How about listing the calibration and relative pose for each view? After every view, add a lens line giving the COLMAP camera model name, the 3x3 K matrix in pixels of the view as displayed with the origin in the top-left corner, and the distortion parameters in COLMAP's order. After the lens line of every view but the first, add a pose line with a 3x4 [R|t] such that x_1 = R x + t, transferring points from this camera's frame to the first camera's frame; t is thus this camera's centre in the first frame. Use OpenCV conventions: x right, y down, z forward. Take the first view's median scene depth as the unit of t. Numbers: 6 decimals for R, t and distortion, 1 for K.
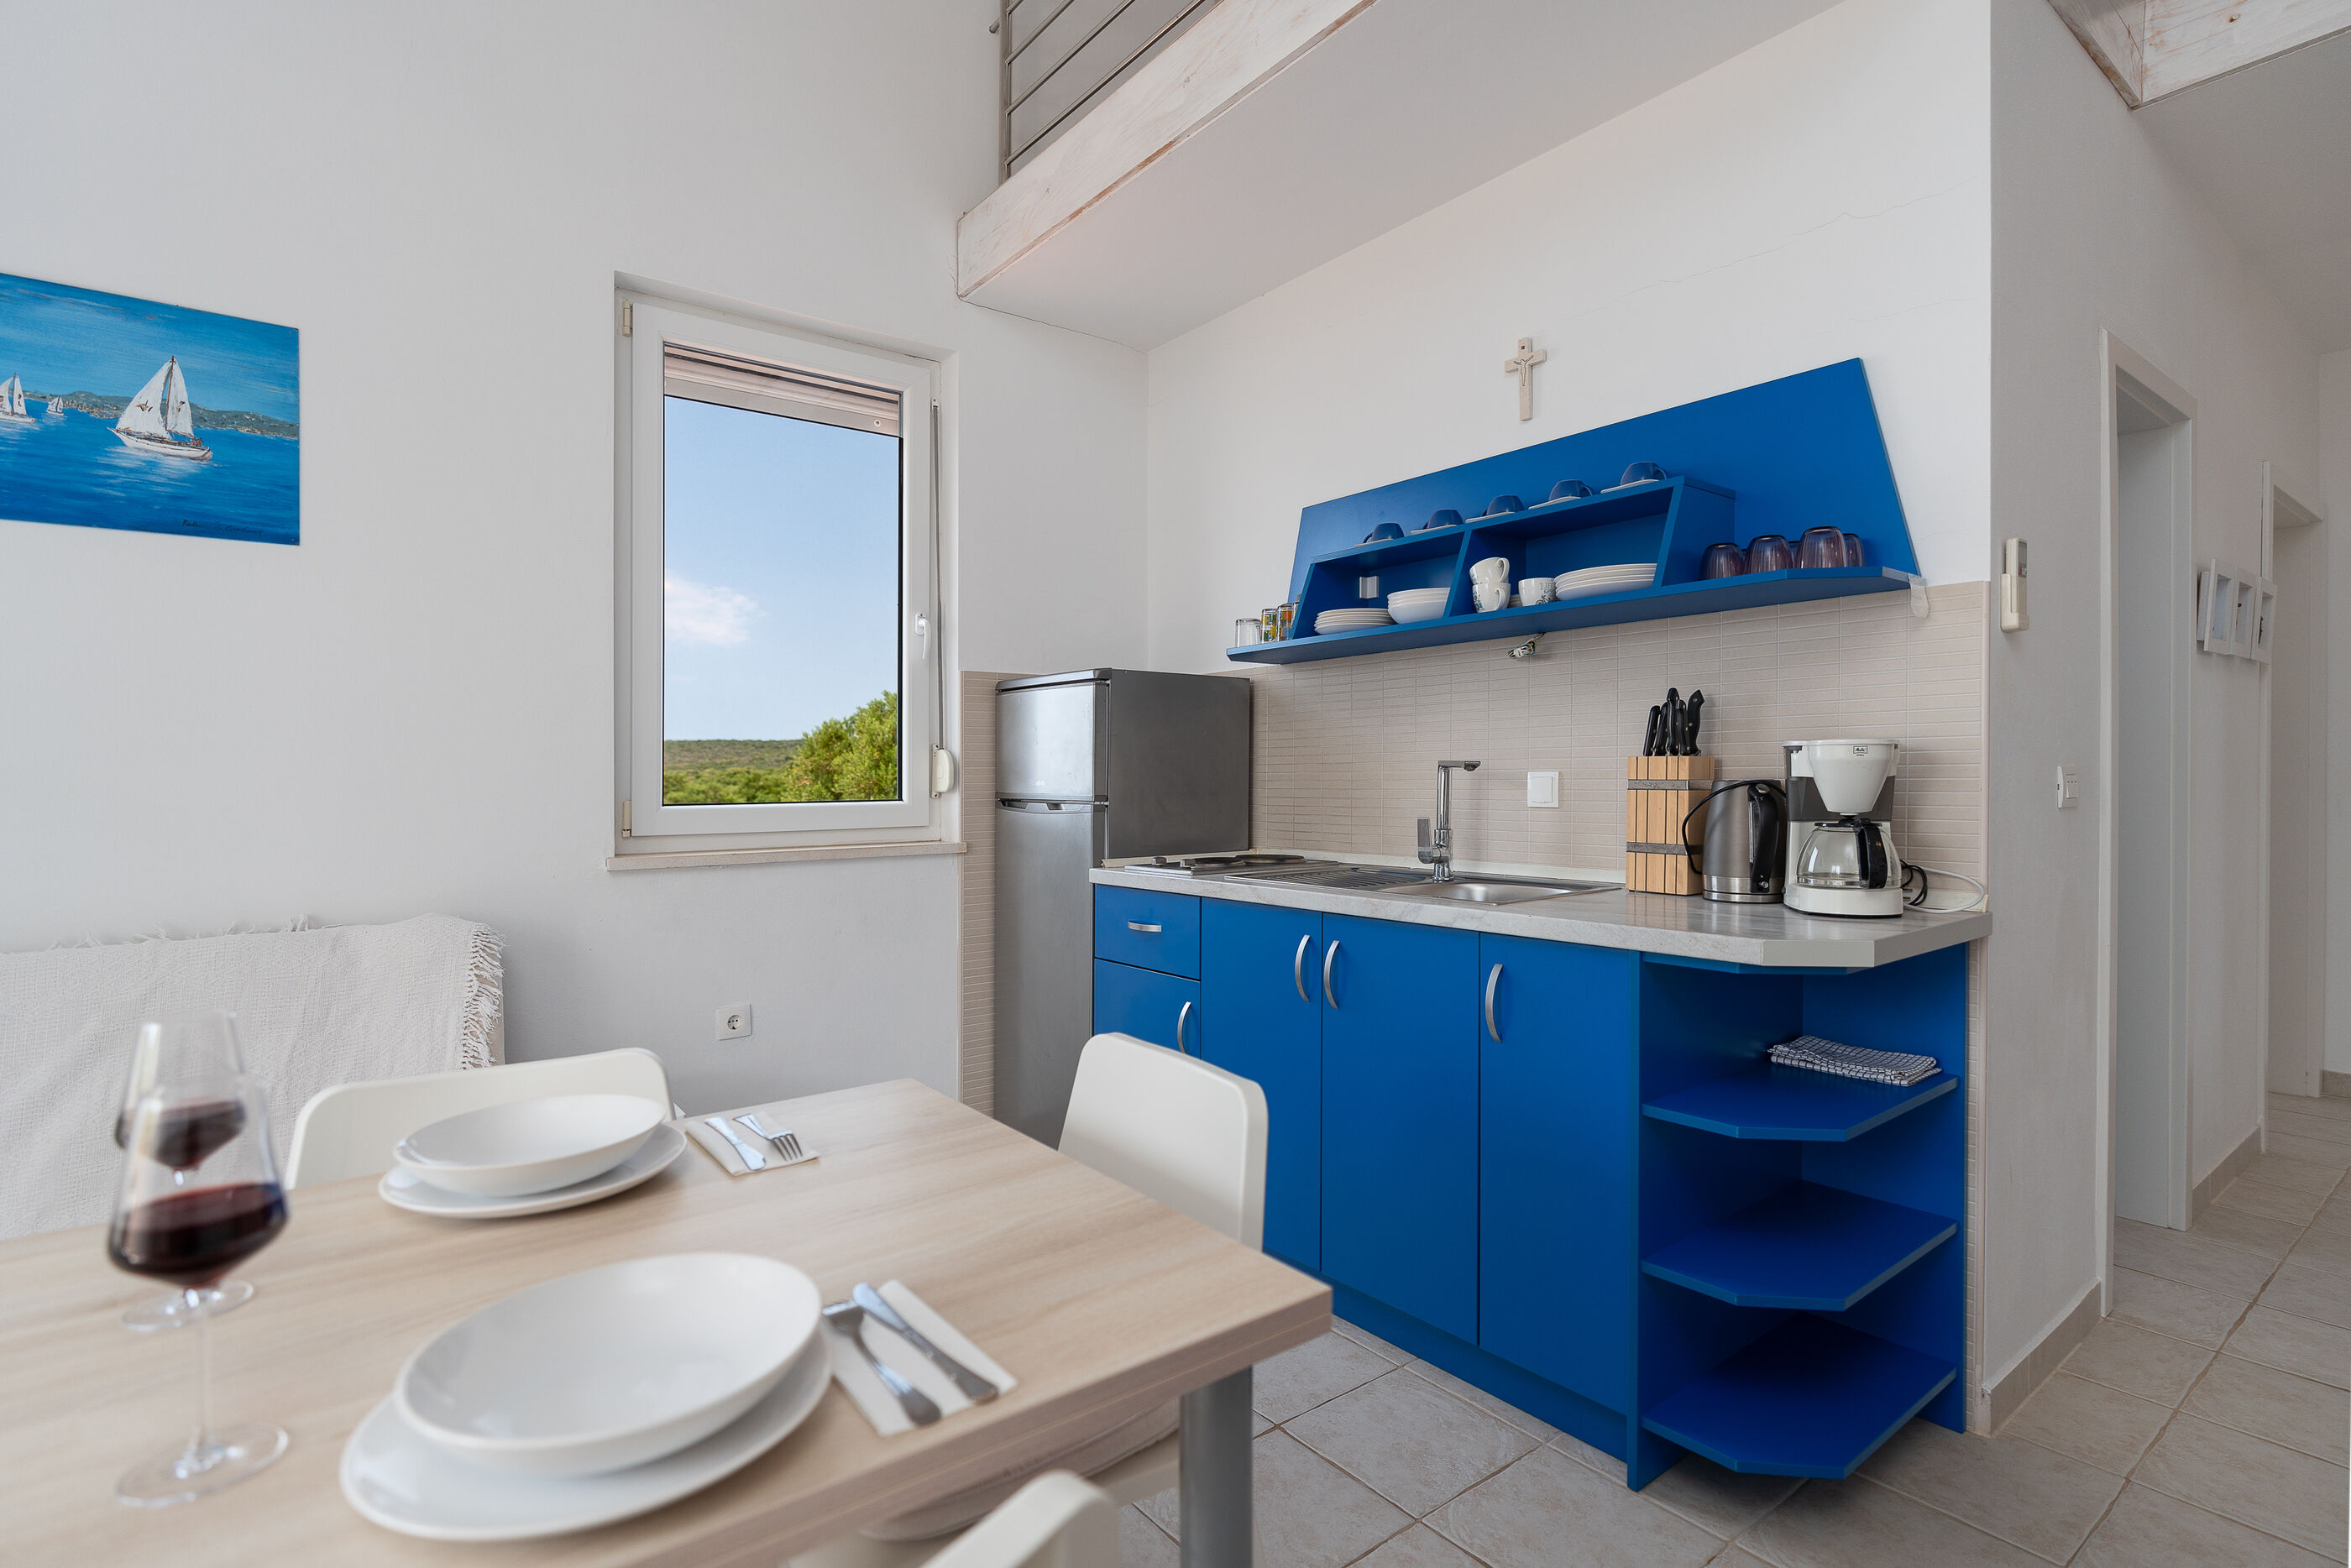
lens RADIAL K [[1090.9, 0, 1175.5], [0, 1090.9, 784.0], [0, 0, 1]] dist [-0.000655, -0.000102]
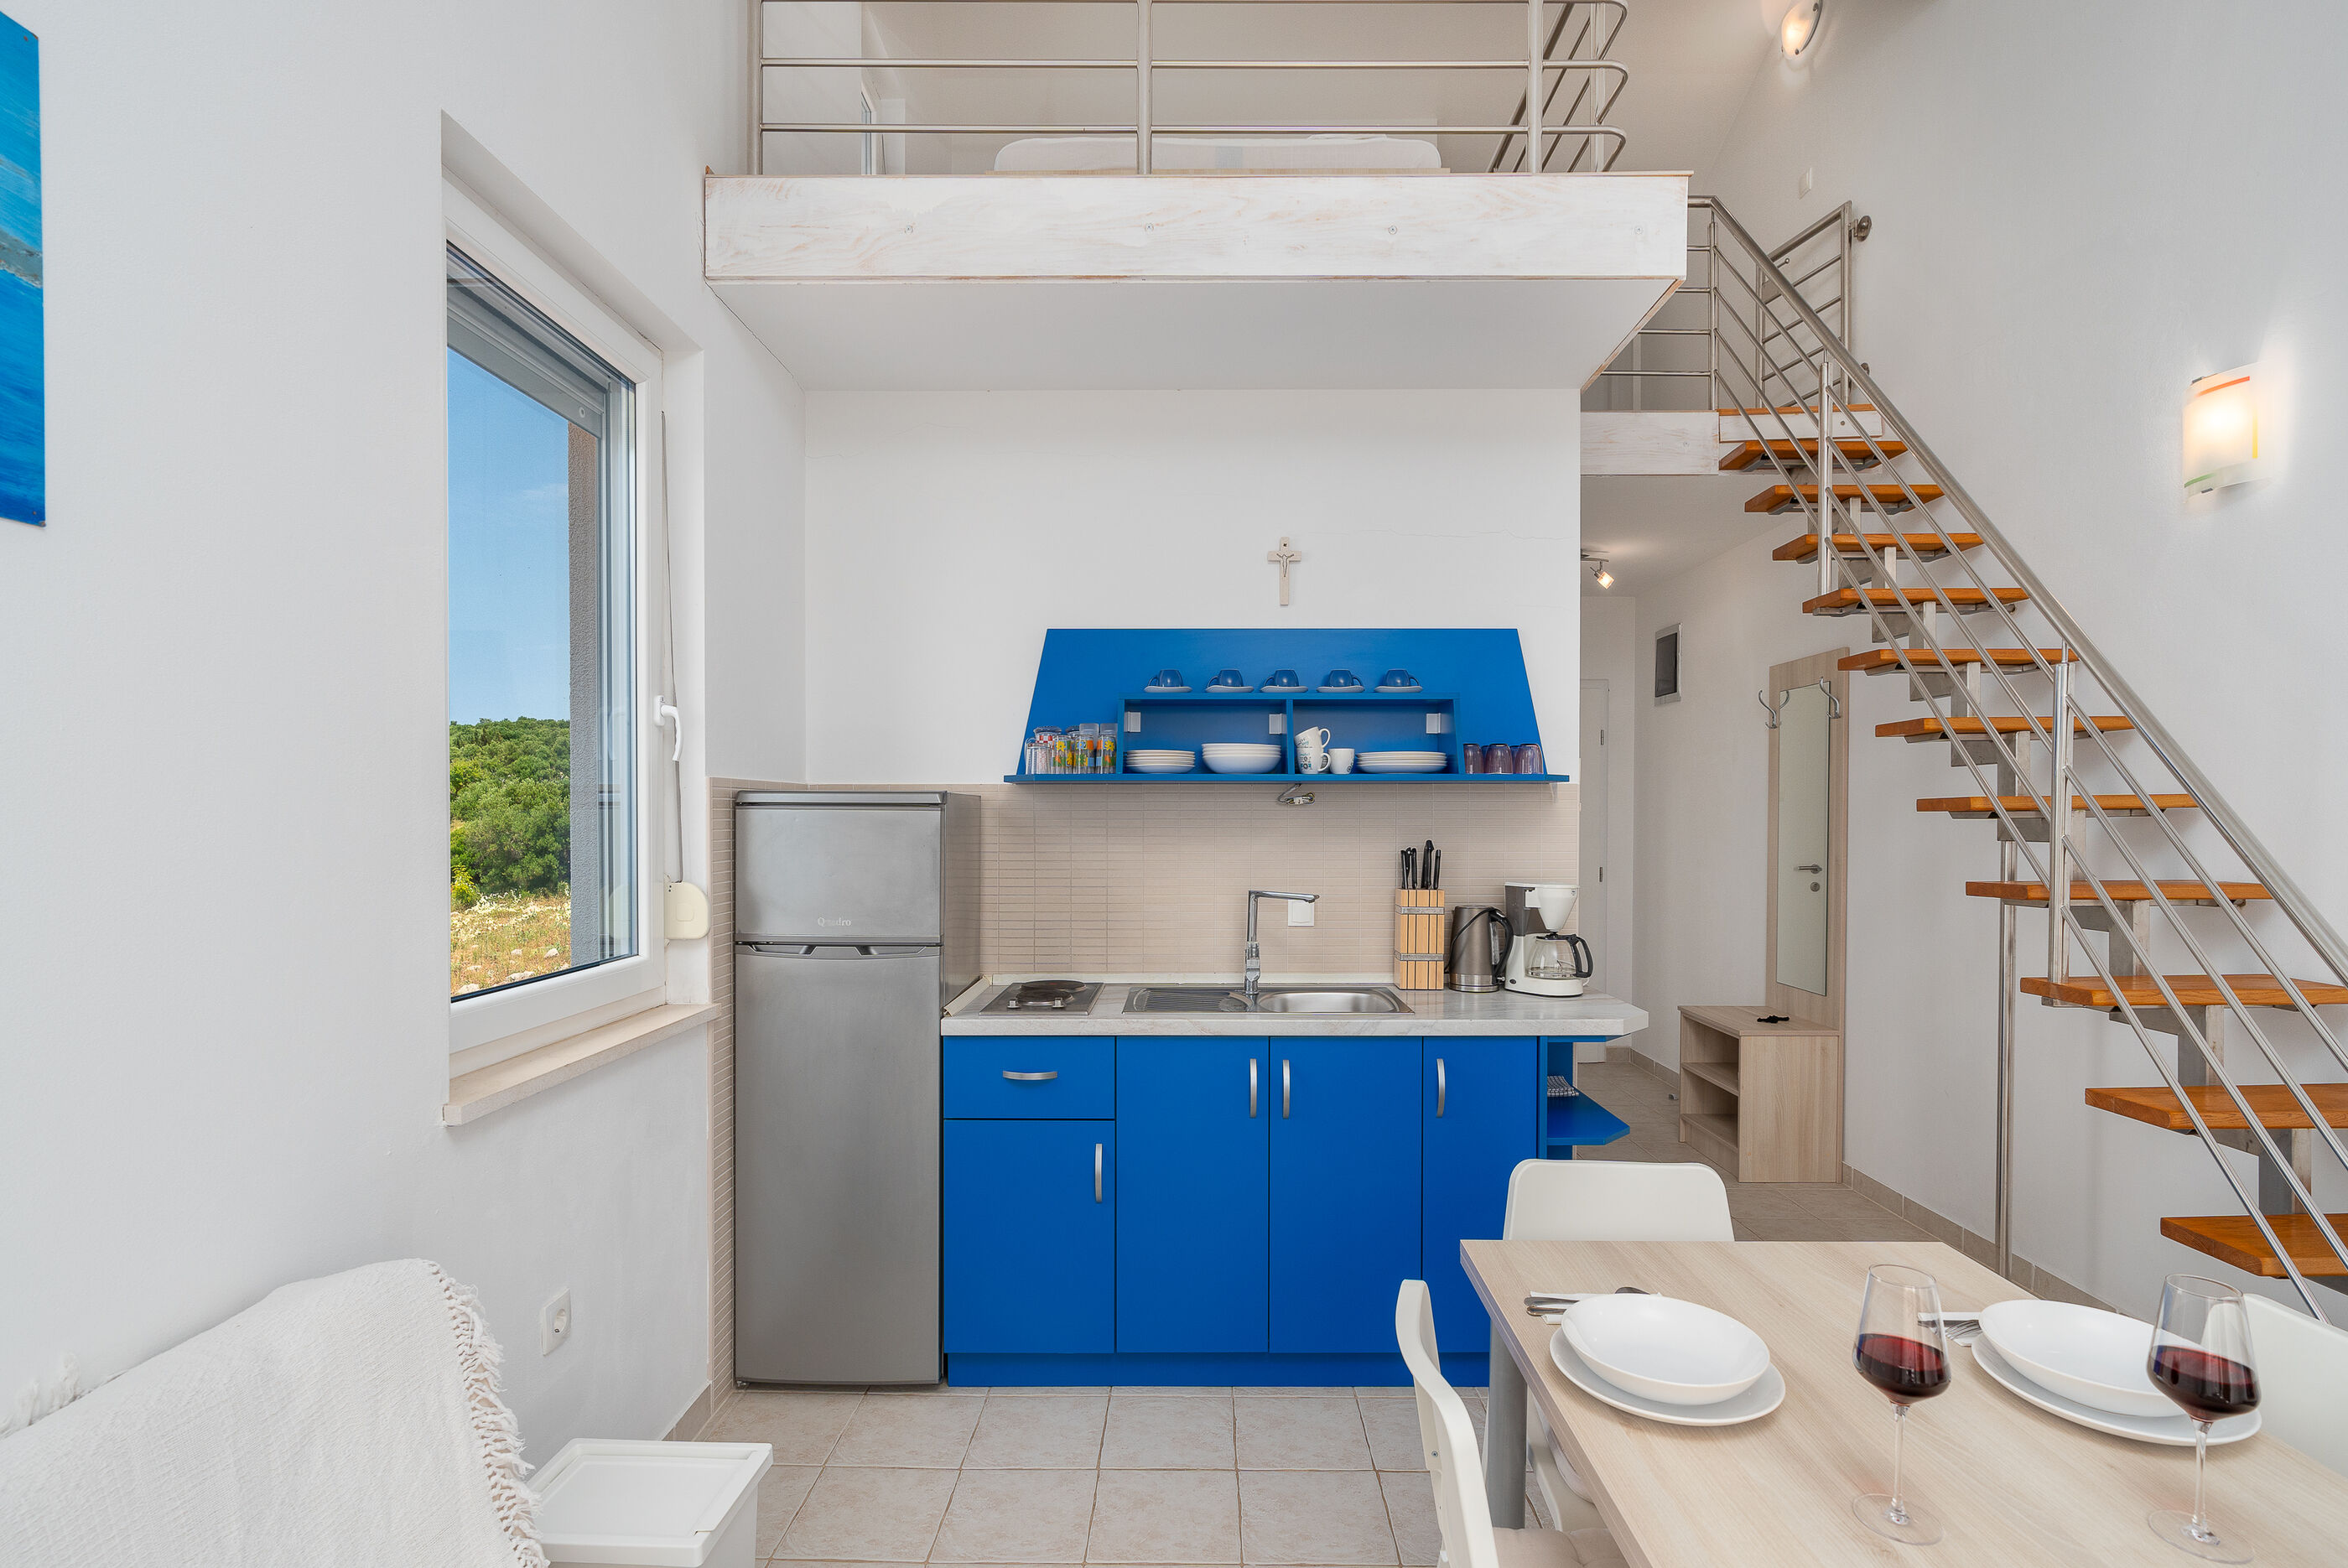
lens RADIAL K [[1185.0, 0, 1183.5], [0, 1185.0, 838.3], [0, 0, 1]] dist [-0.001743, -0.000002]
pose [[0.605699, -0.002366, 0.795690, -0.907704], [-0.007122, 0.999939, 0.008395, -0.098781], [-0.795662, -0.010752, 0.605646, 0.334248]]
